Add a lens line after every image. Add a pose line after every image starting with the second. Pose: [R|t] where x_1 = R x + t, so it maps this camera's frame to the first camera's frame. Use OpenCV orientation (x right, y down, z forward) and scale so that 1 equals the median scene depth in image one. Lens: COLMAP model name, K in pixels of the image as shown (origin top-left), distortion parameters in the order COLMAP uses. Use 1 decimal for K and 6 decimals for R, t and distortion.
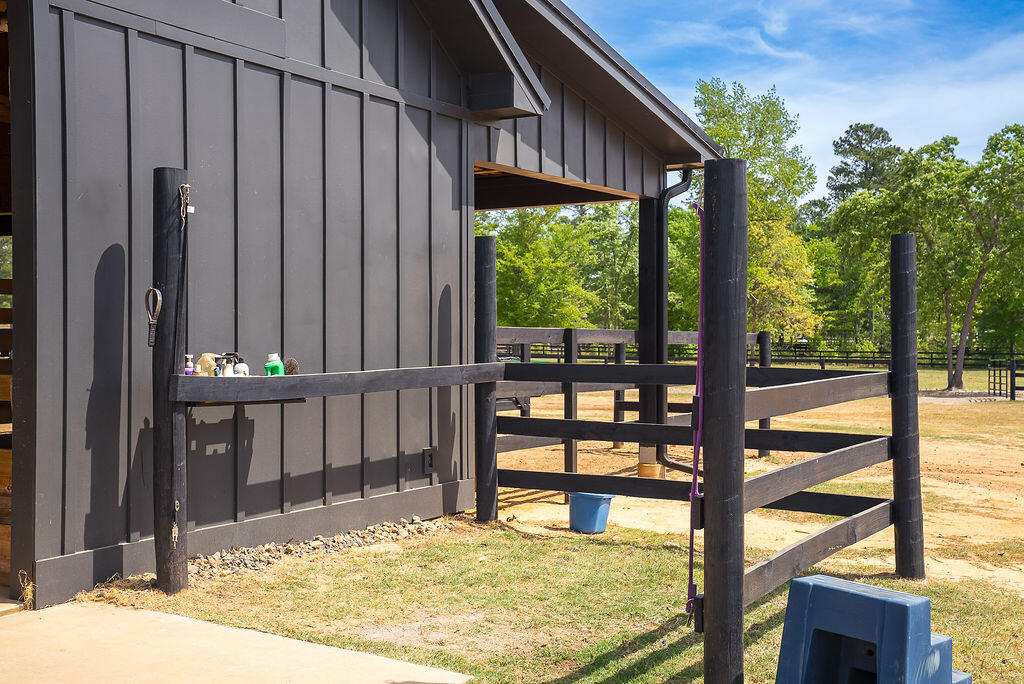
lens RADIAL K [[1252.3, 0, 512.0], [0, 1252.3, 342.0], [0, 0, 1]] dist [0.003130, 0.003723]
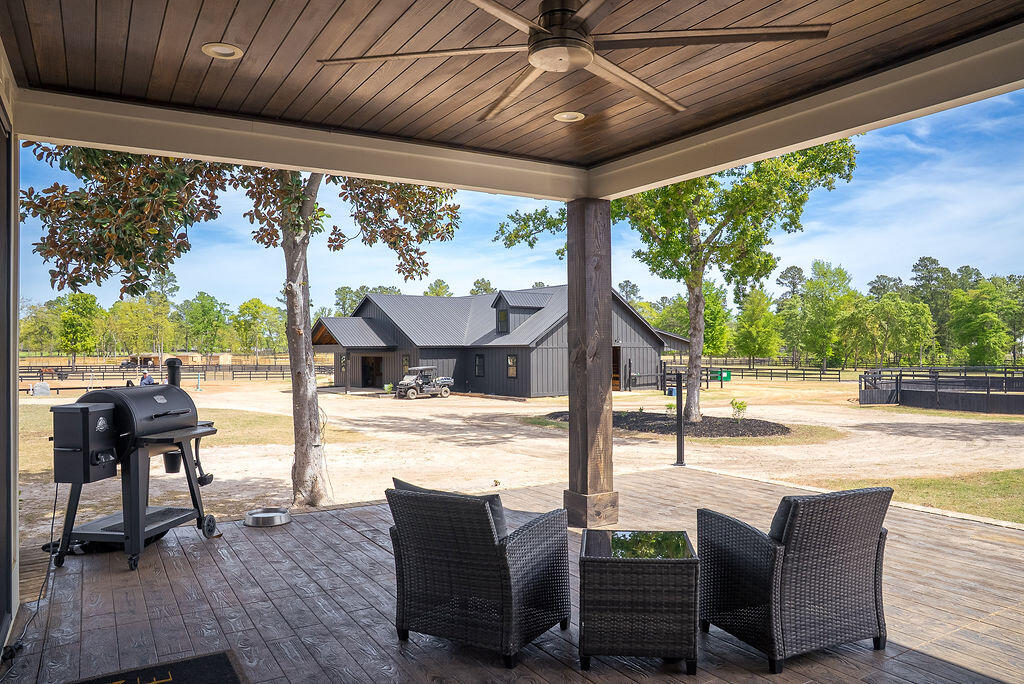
lens RADIAL K [[721.0, 0, 512.0], [0, 721.0, 342.0], [0, 0, 1]] dist [-0.005711, -0.001292]
pose [[0.922128, -0.008203, -0.386798, 0.264370], [0.002668, 0.999886, -0.014844, -0.036501], [0.386876, 0.012656, 0.922045, -1.127907]]
